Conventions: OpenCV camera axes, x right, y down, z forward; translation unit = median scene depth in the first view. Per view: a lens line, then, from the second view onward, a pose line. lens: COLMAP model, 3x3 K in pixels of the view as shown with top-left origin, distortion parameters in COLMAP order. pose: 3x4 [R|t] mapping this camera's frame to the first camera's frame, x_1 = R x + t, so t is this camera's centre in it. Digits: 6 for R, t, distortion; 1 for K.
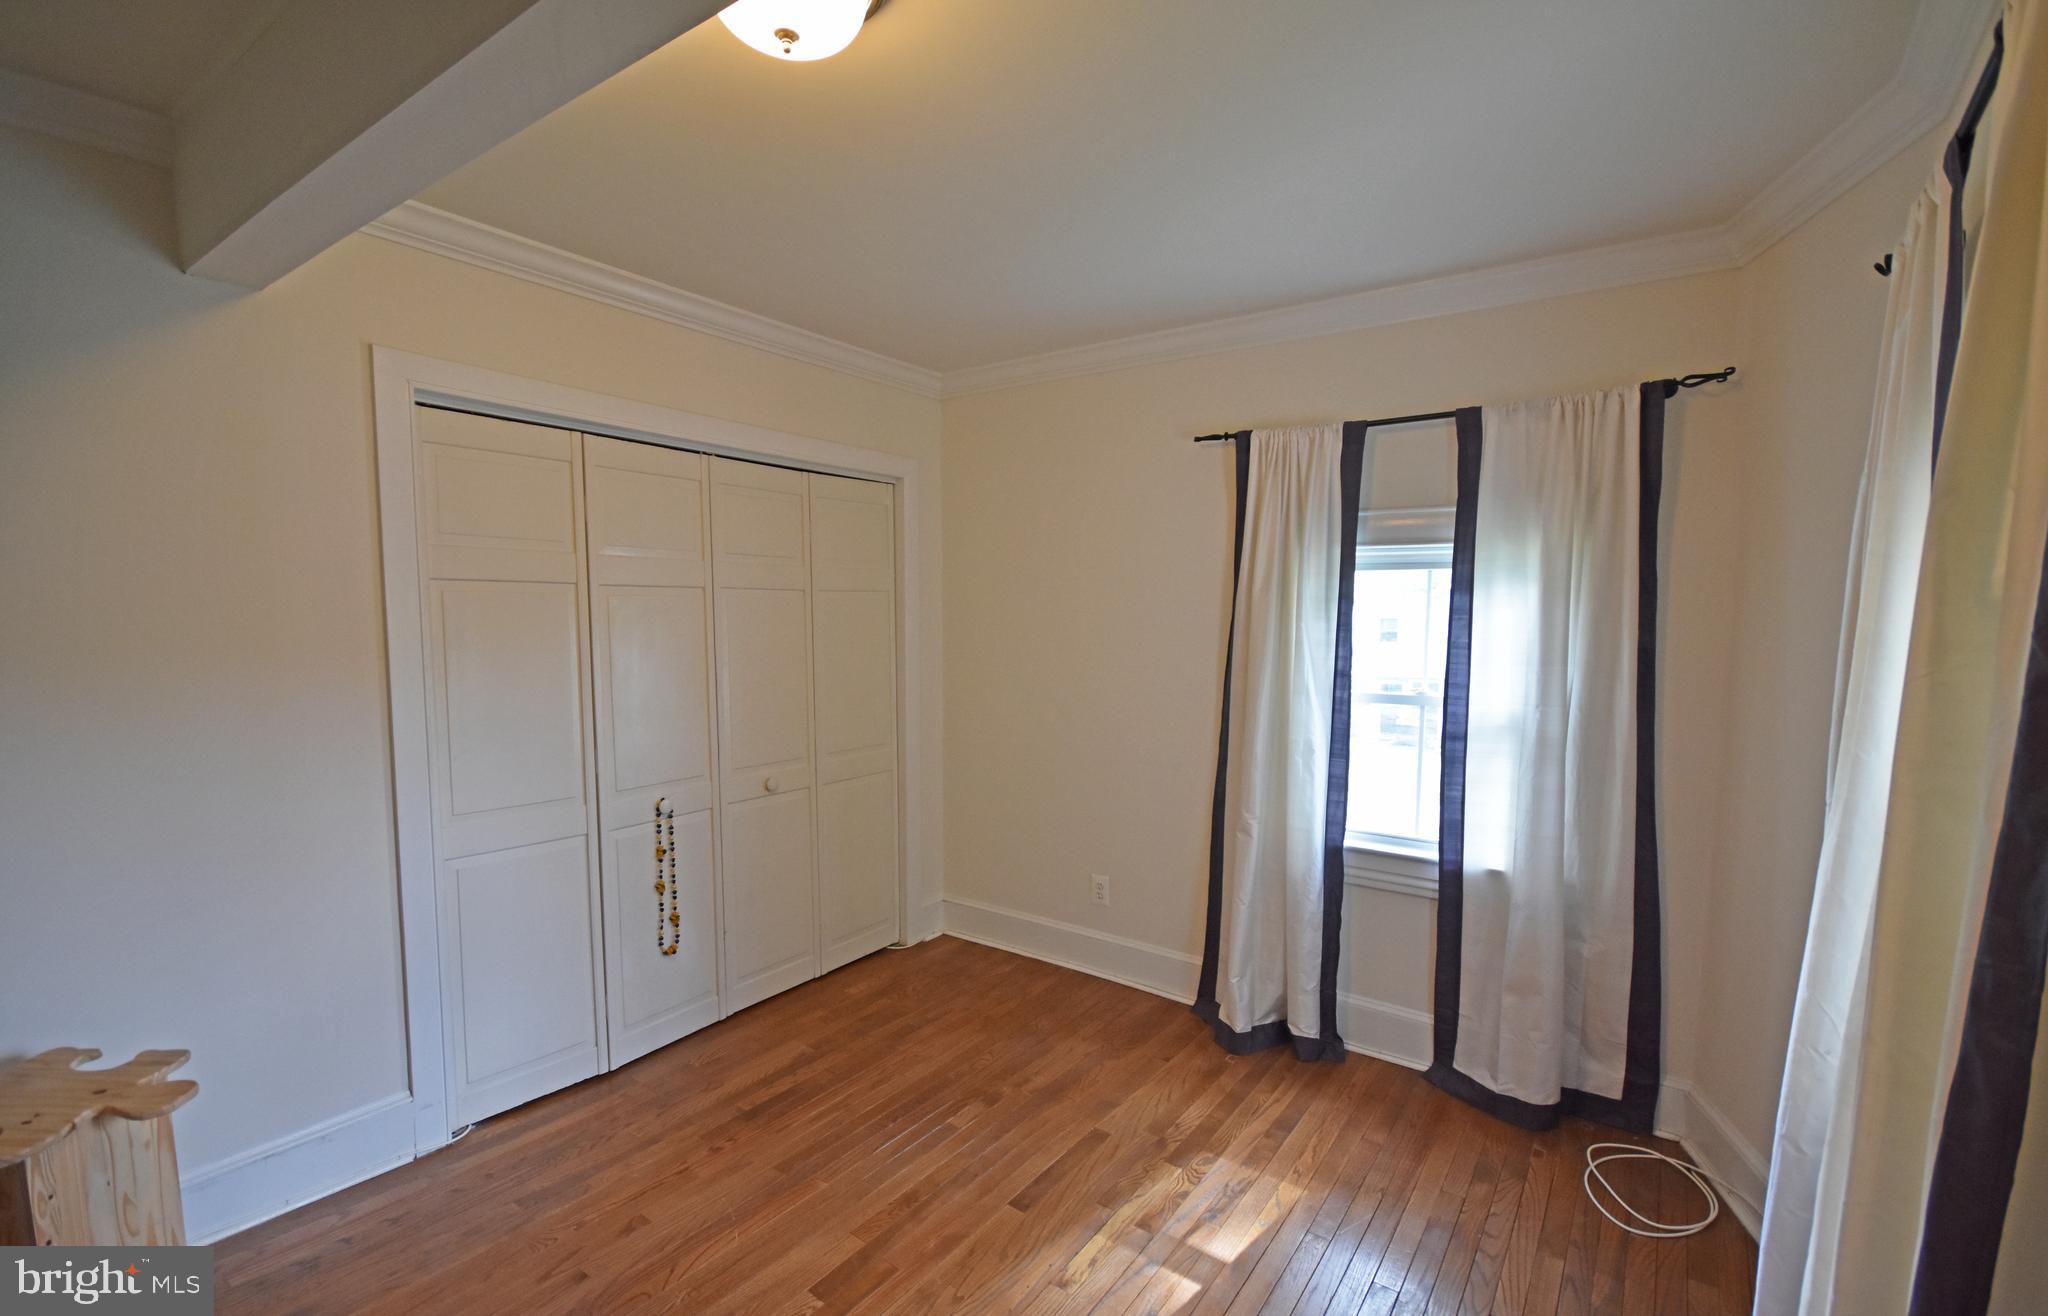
lens RADIAL K [[900.5, 0, 1023.9], [0, 900.5, 682.7], [0, 0, 1]] dist [0.000481, 0.000074]
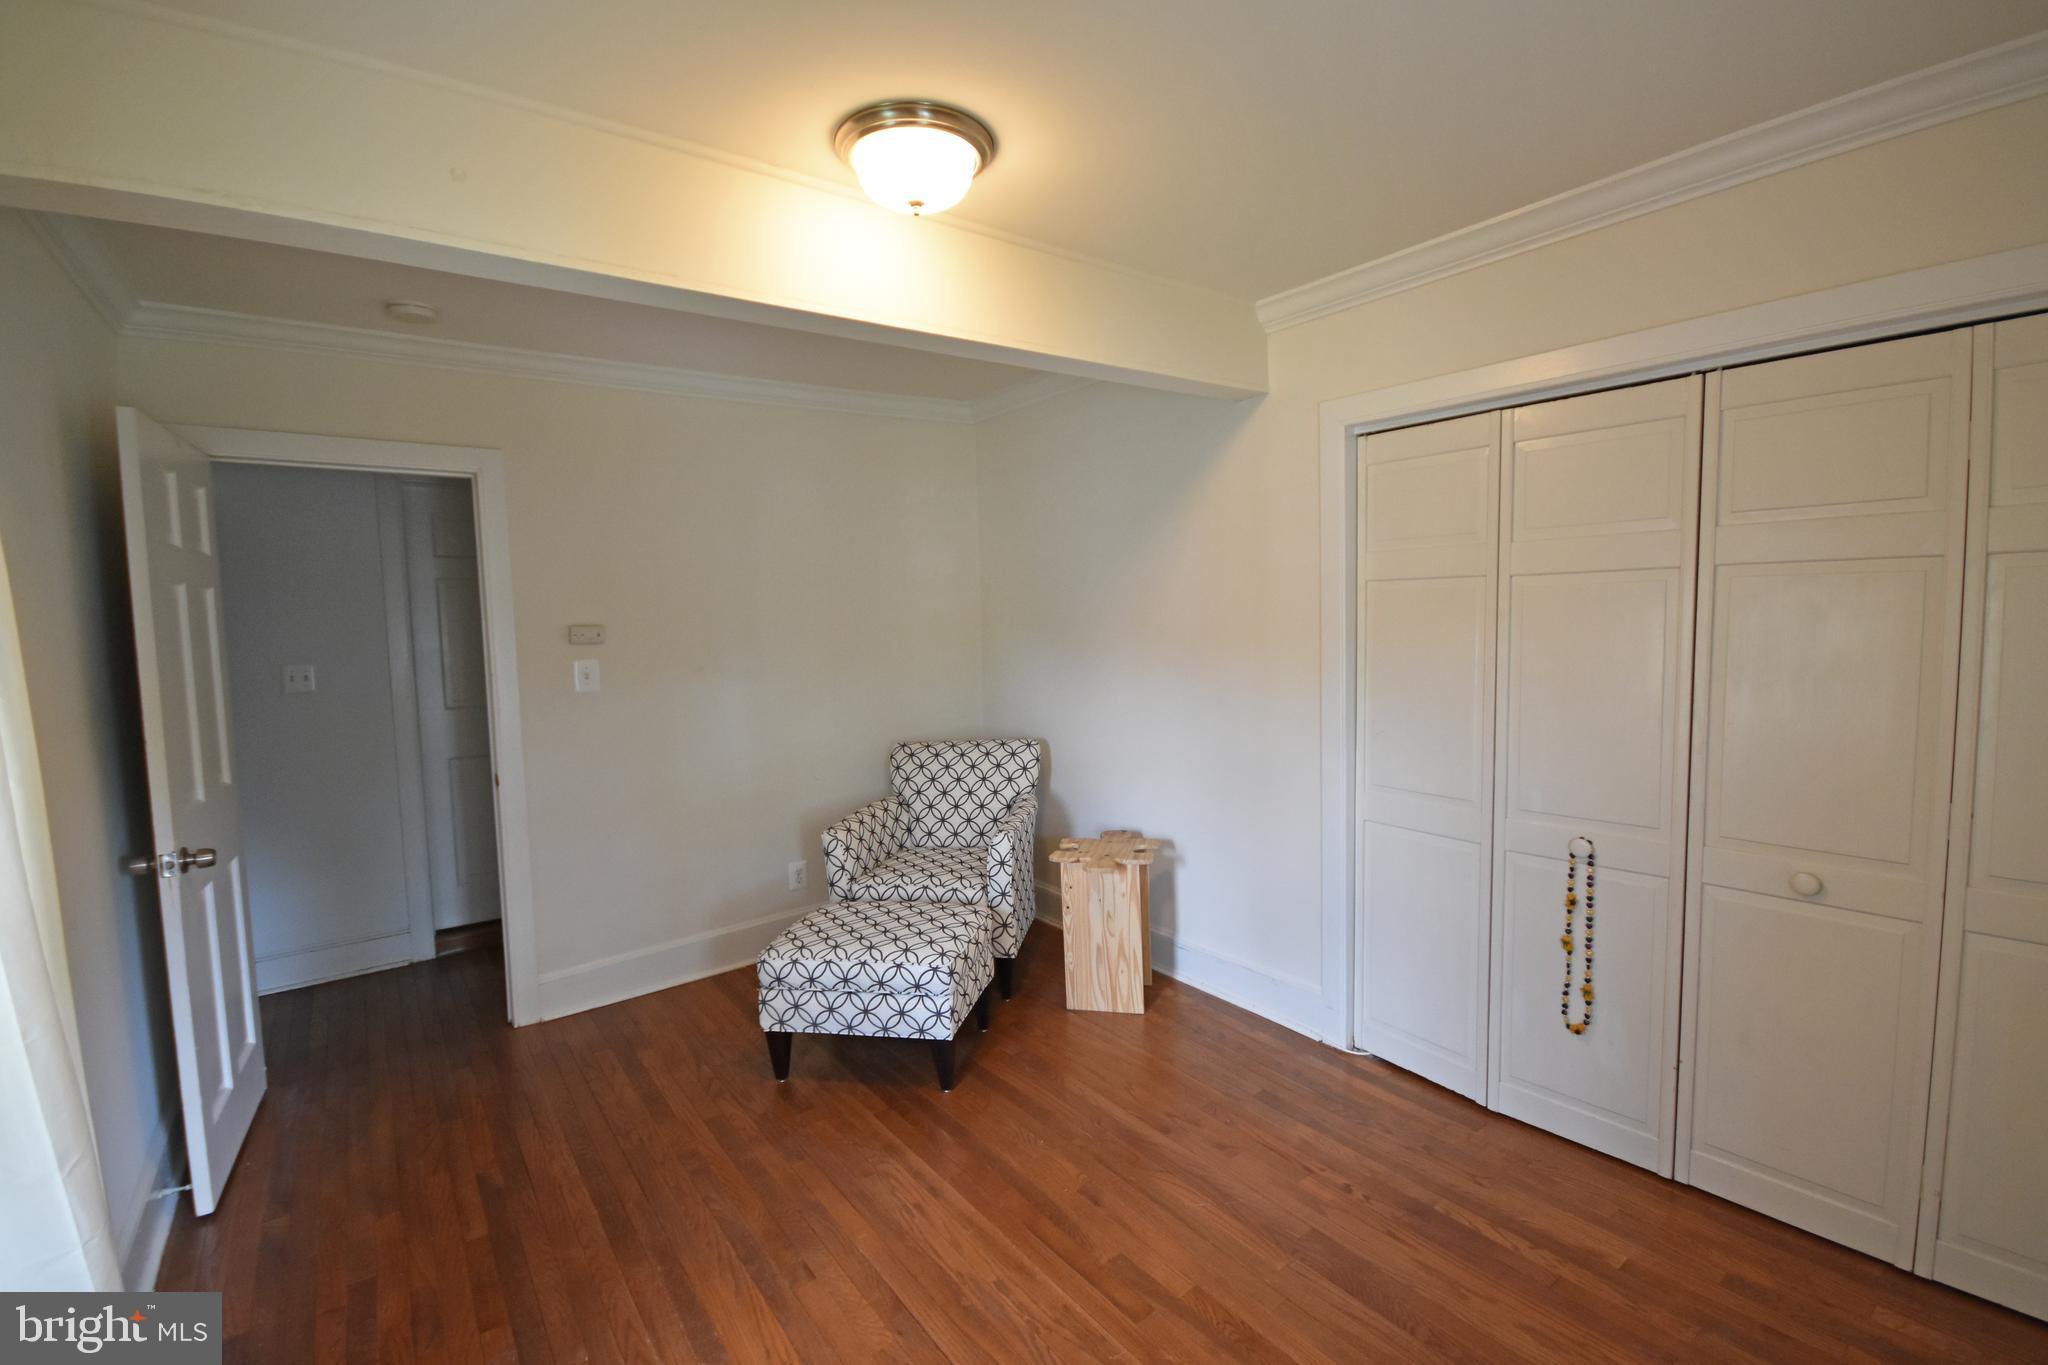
lens RADIAL K [[905.0, 0, 1024.0], [0, 905.0, 682.5], [0, 0, 1]] dist [-0.001703, -0.000351]
pose [[-0.295889, 0.081727, -0.951720, 0.524013], [-0.045697, 0.993981, 0.099563, -0.069382], [0.954129, 0.072951, -0.290374, 0.792427]]
